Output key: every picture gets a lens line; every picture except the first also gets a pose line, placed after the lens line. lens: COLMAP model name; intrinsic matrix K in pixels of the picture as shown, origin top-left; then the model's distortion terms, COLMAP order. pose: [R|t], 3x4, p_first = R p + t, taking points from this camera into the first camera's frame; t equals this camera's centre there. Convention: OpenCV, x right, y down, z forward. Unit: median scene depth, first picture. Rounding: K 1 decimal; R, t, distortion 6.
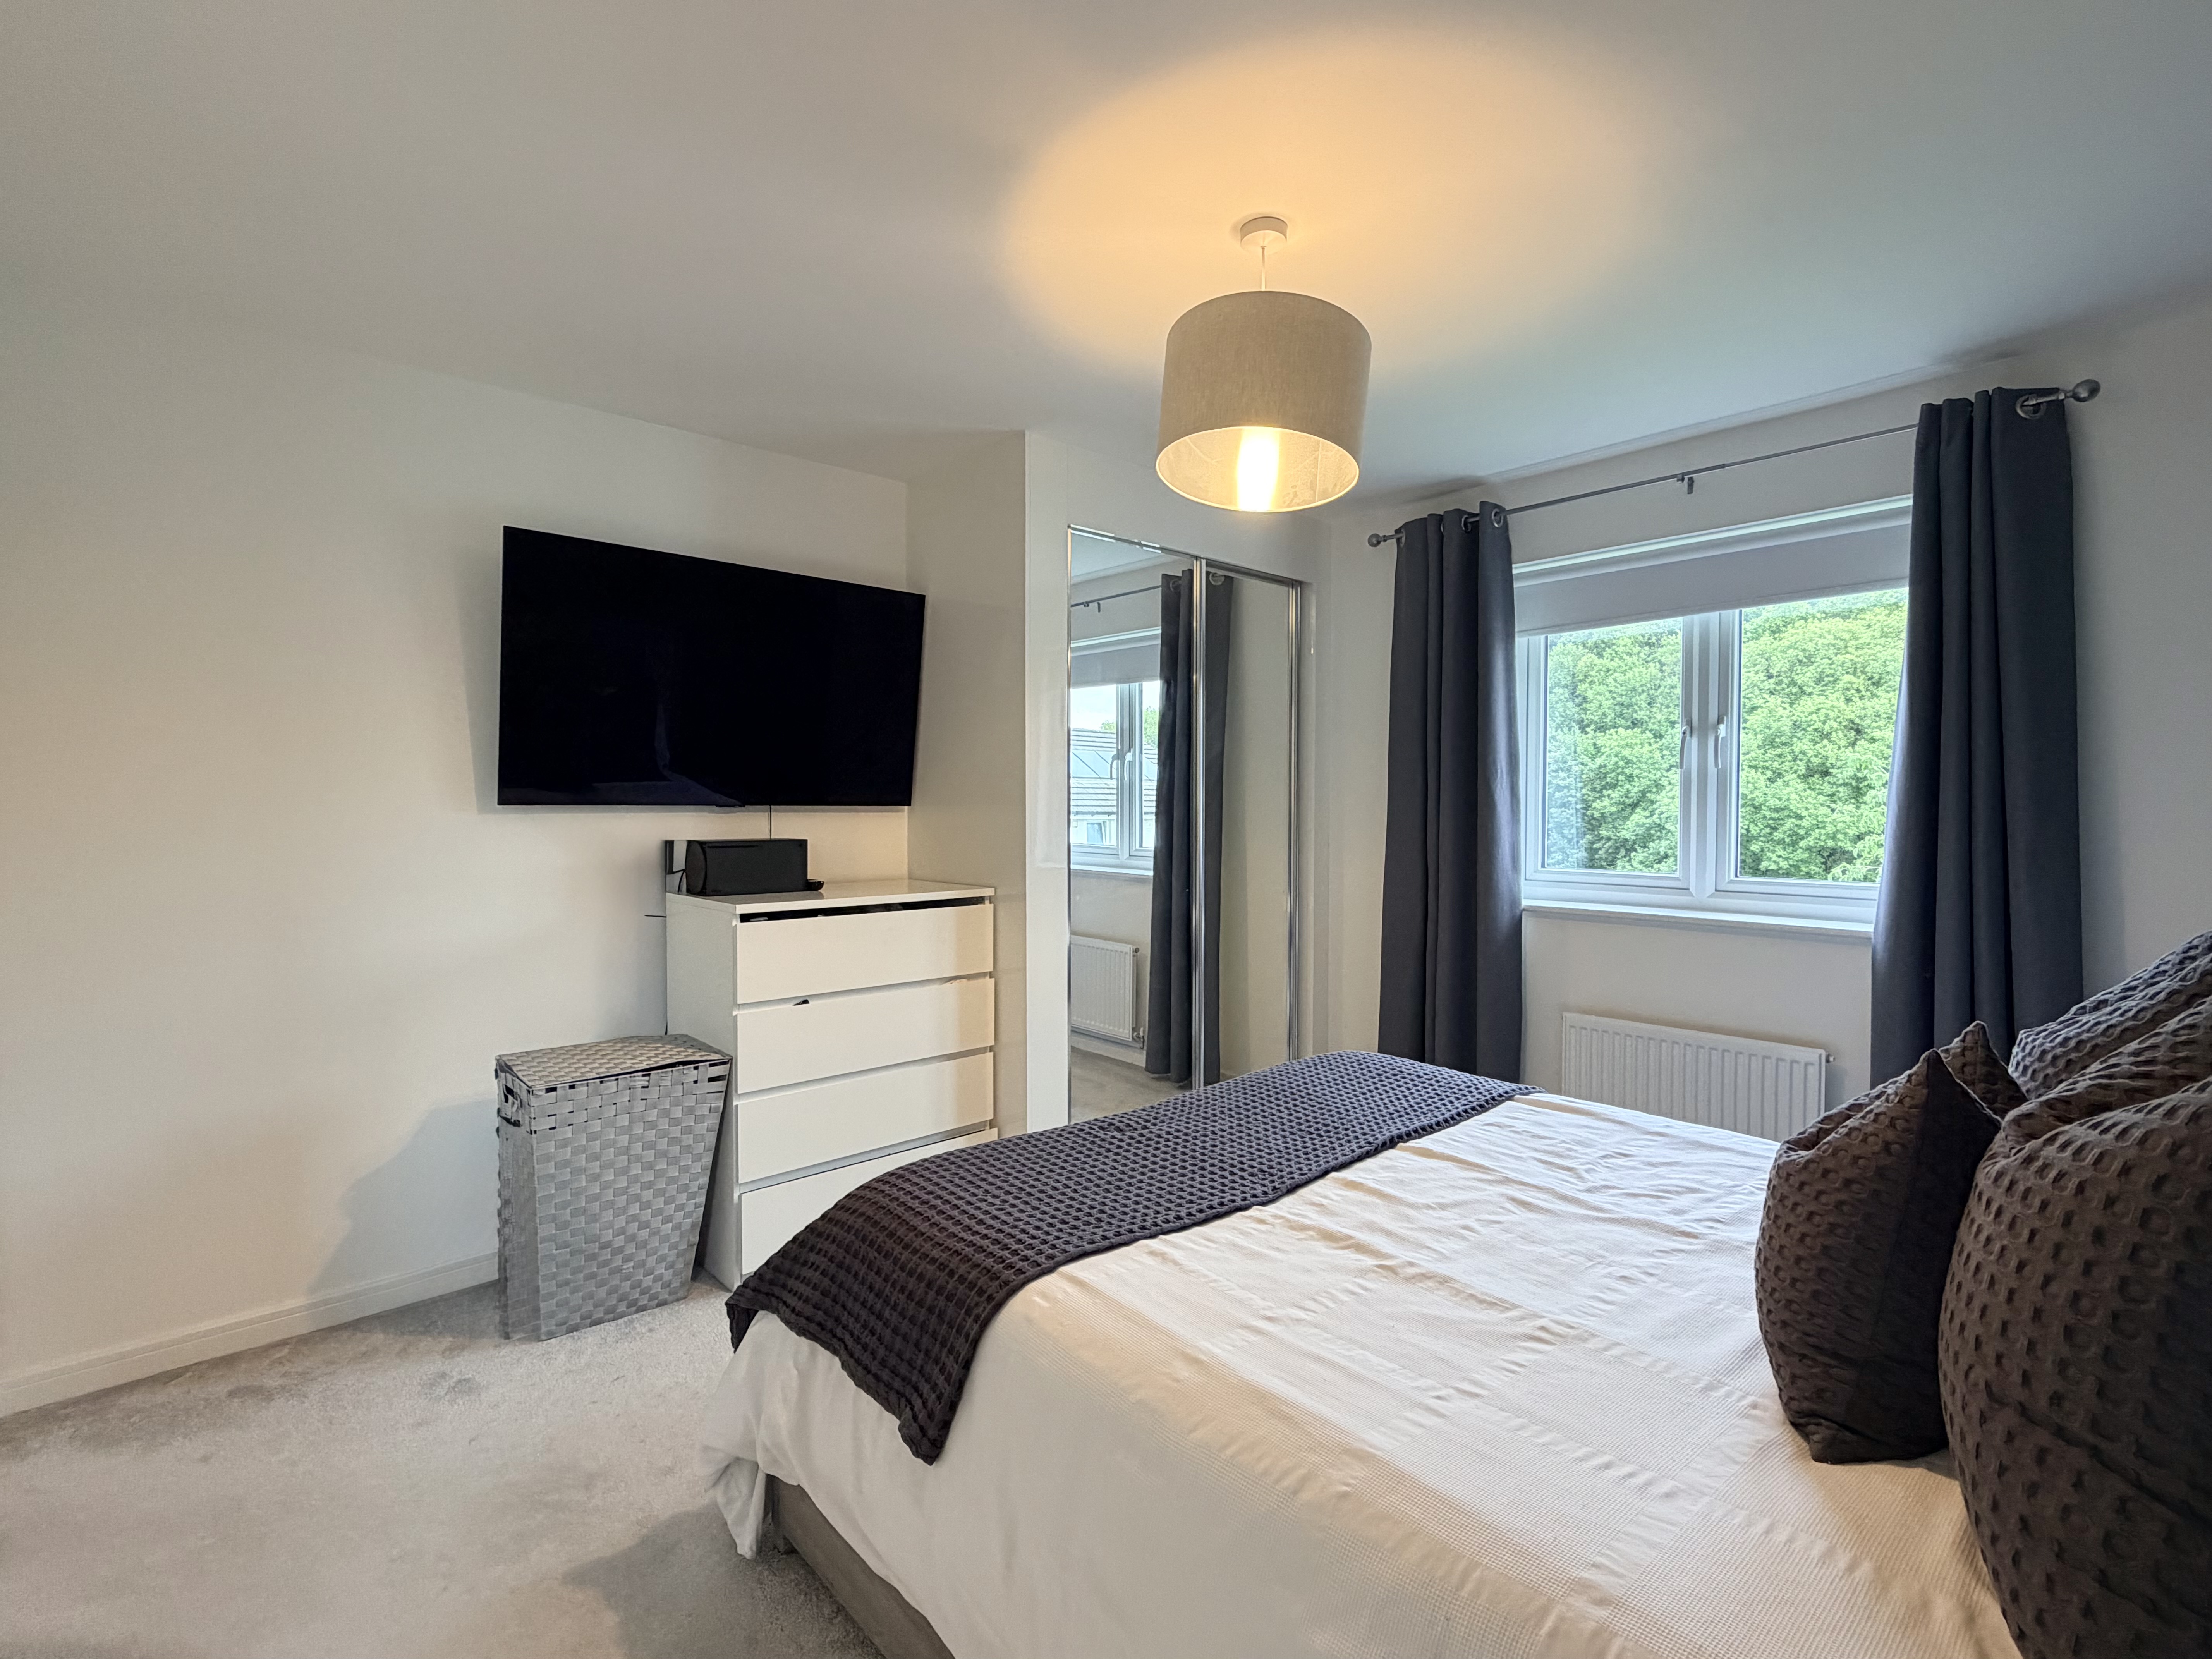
lens RADIAL K [[1025.7, 0, 1099.3], [0, 1025.7, 815.8], [0, 0, 1]] dist [0.000184, -0.001808]
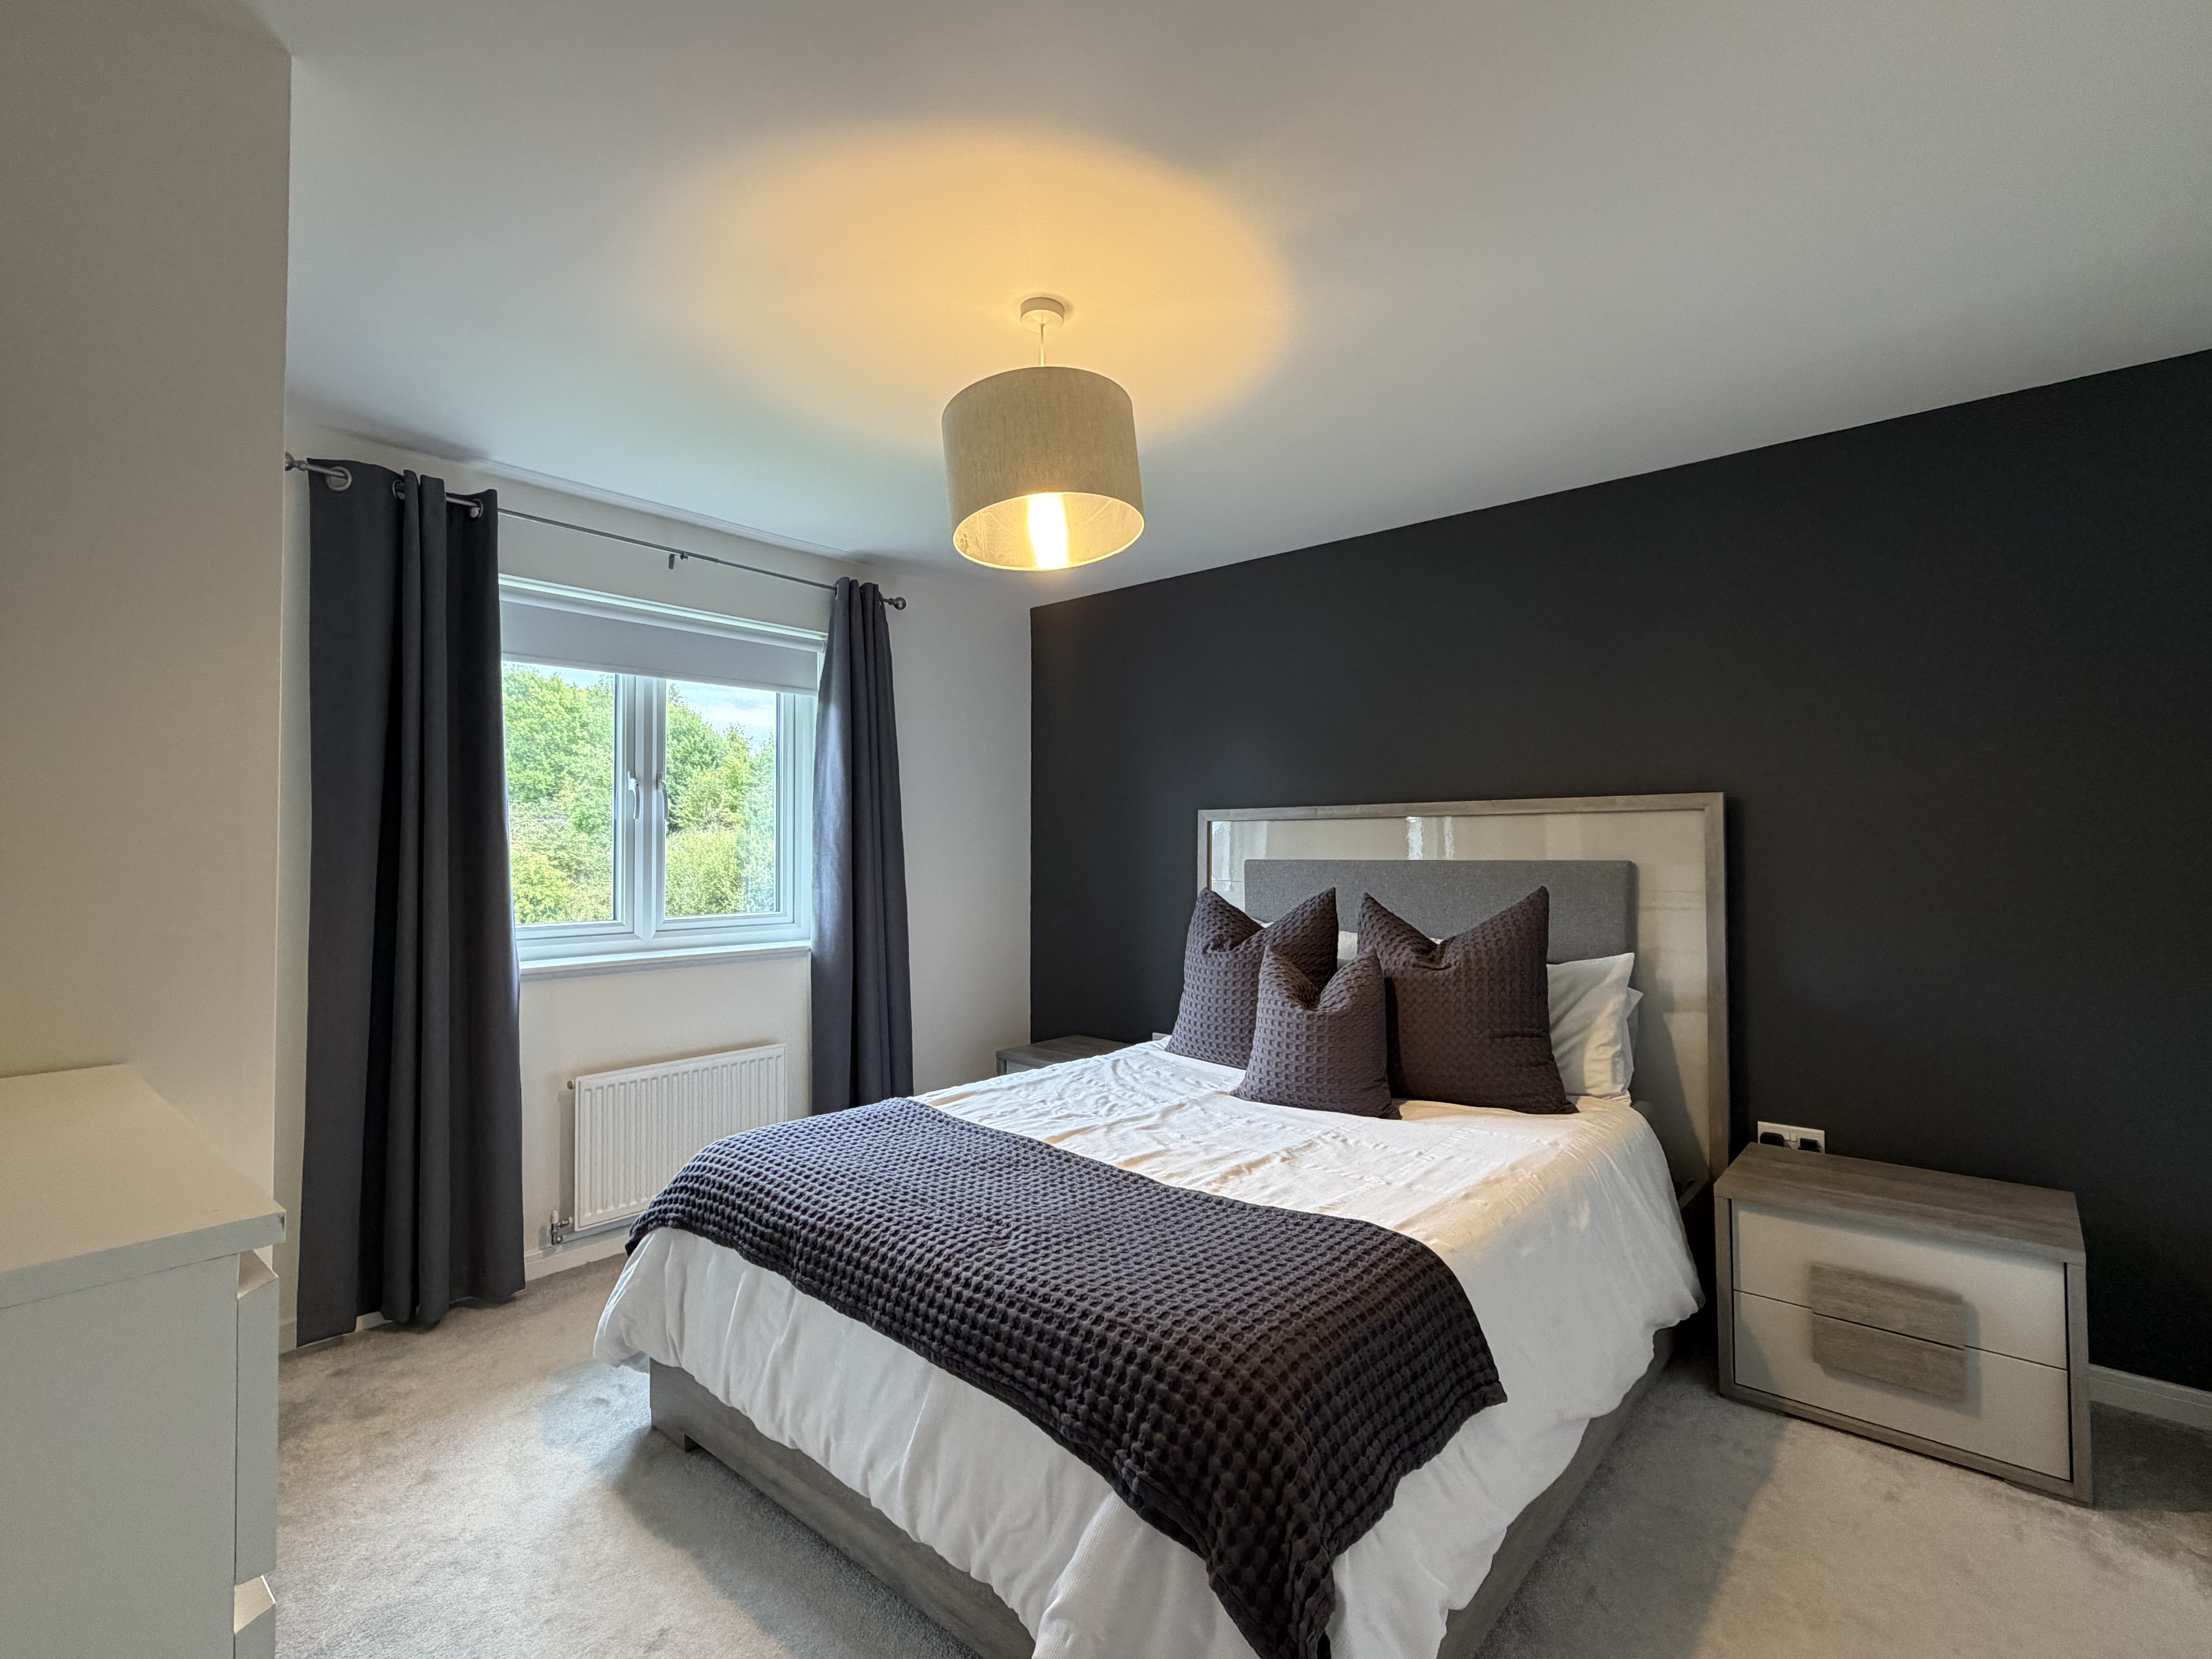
lens RADIAL K [[1025.7, 0, 1089.1], [0, 1025.7, 832.2], [0, 0, 1]] dist [0.000184, -0.001808]
pose [[-0.118814, 0.015699, 0.992792, -0.873991], [0.016184, 0.999773, -0.013872, -0.016411], [-0.992785, 0.014419, -0.119041, 1.072668]]
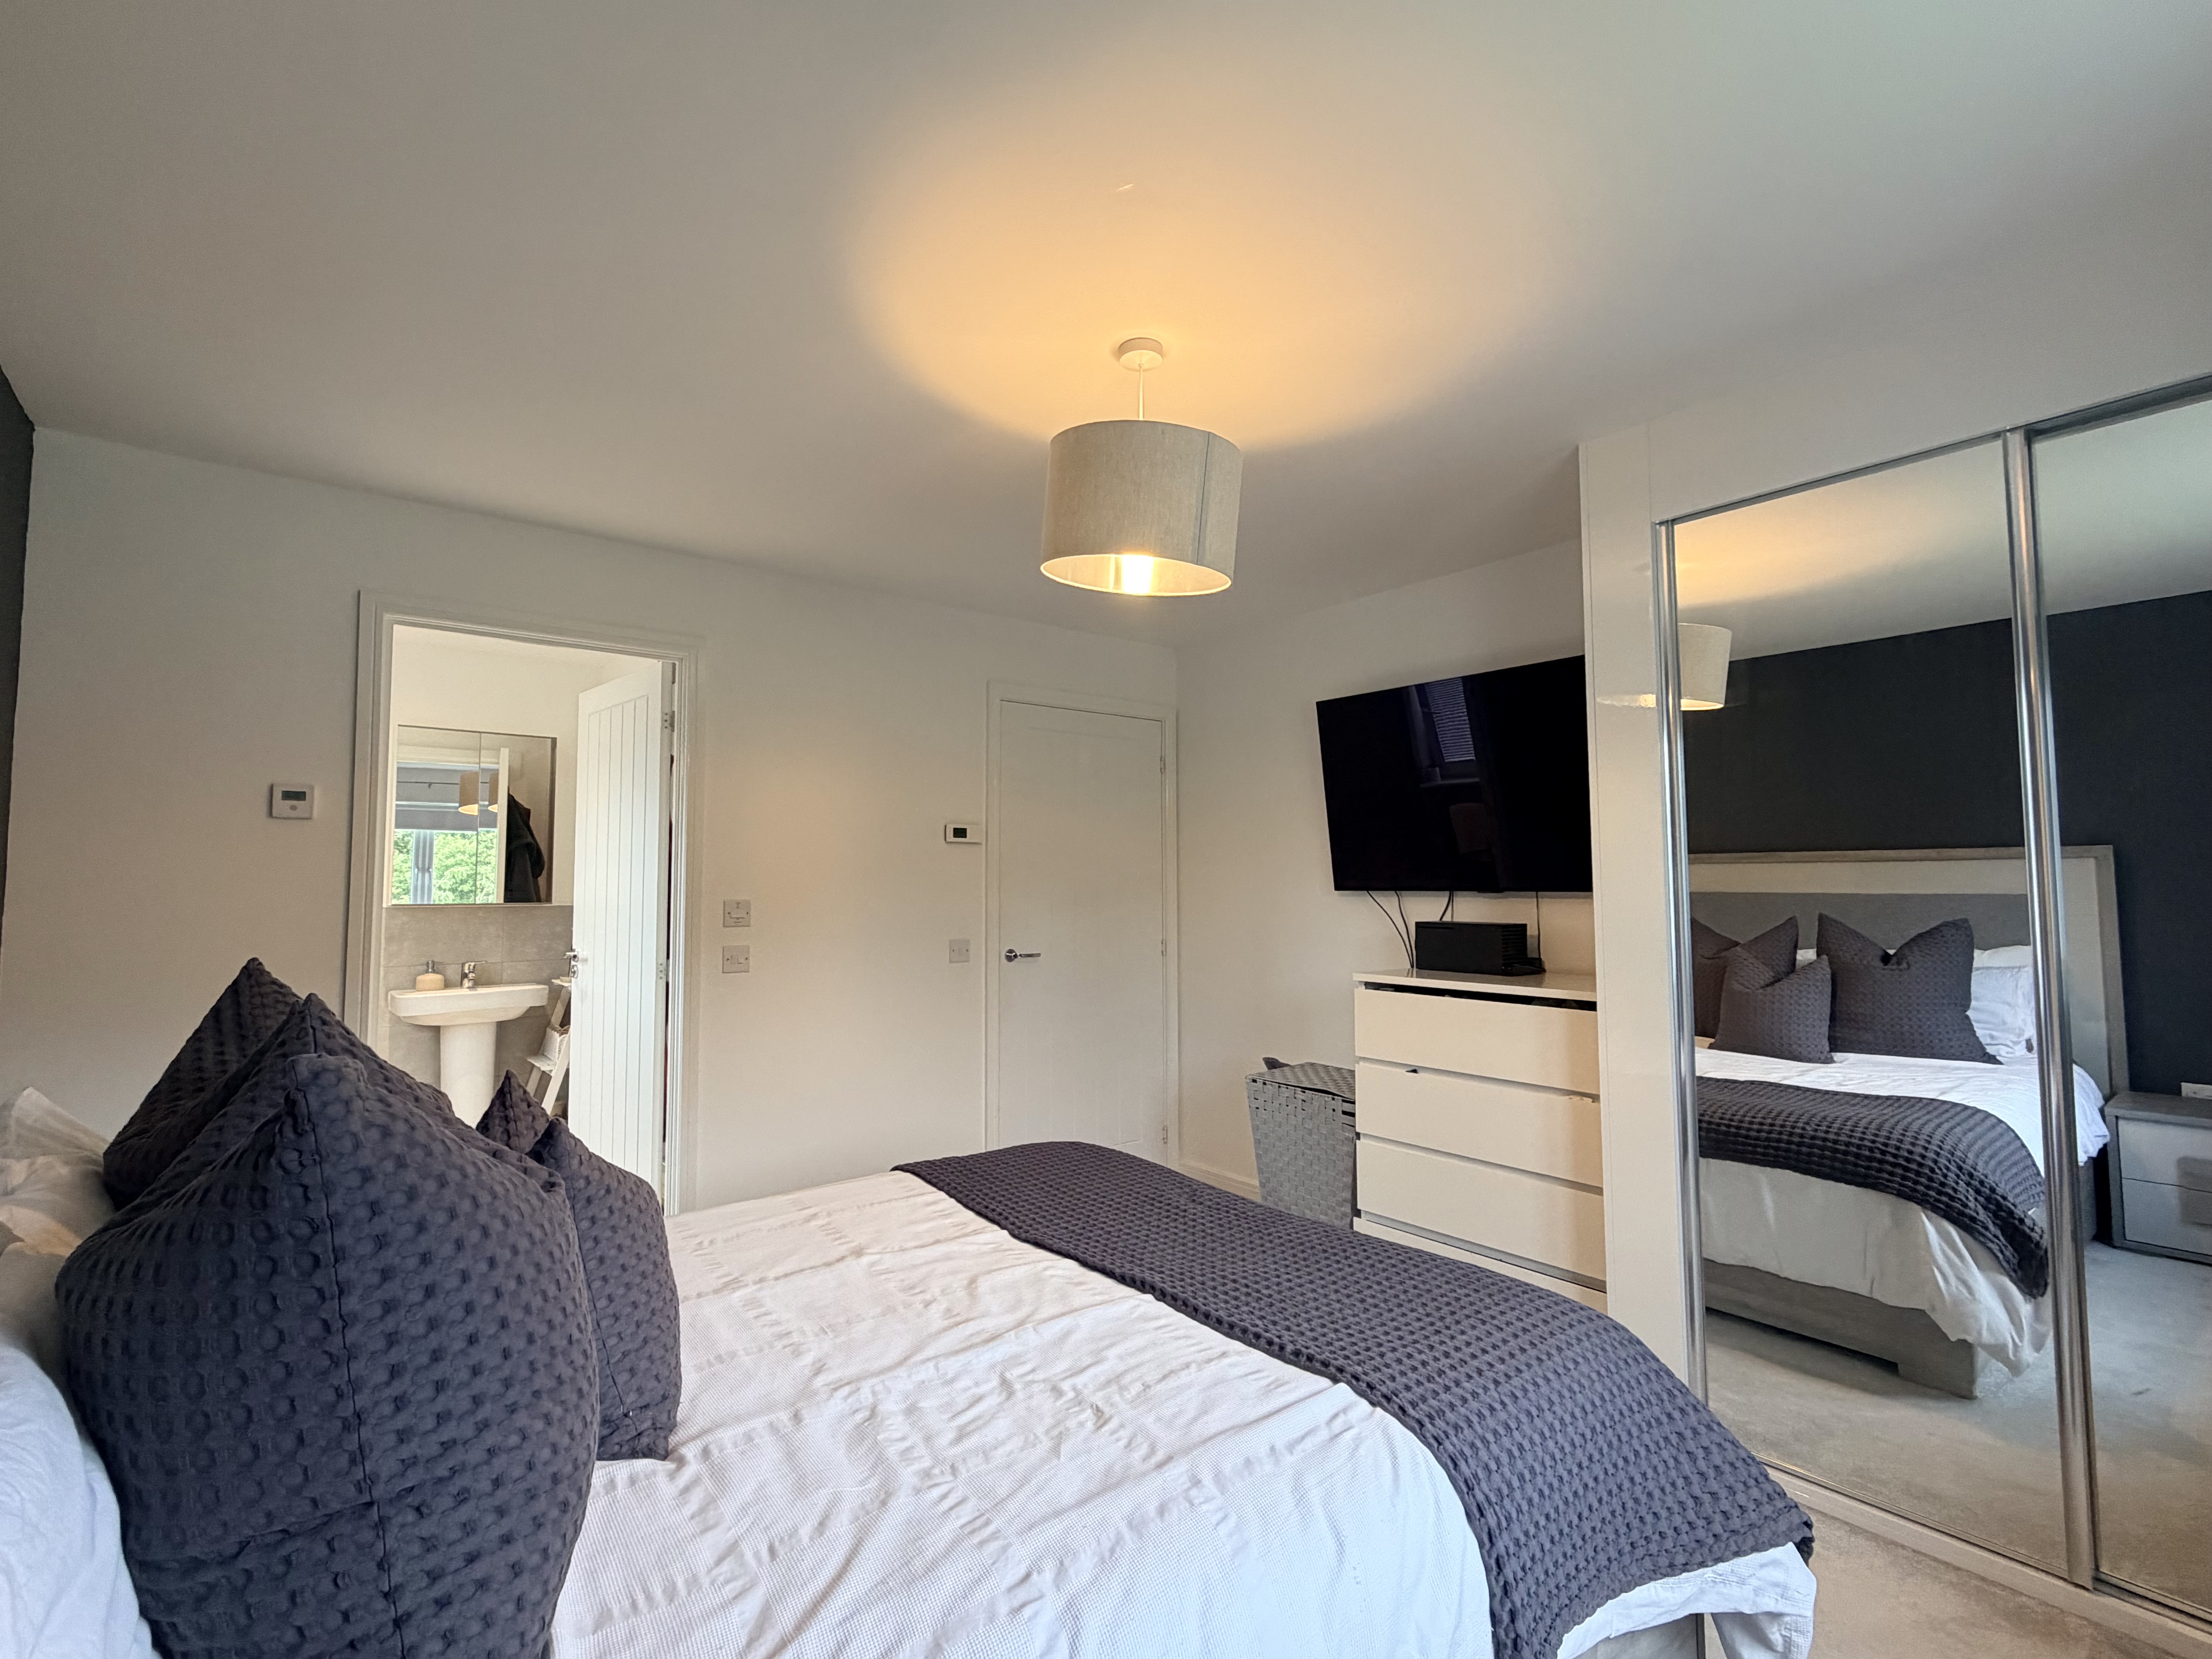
lens RADIAL K [[1025.7, 0, 1106.6], [0, 1025.7, 824.1], [0, 0, 1]] dist [0.000184, -0.001808]
pose [[-0.056999, -0.063680, -0.996341, 1.163509], [-0.013271, 0.997924, -0.063022, -0.011307], [0.998286, 0.009630, -0.057726, 1.015794]]
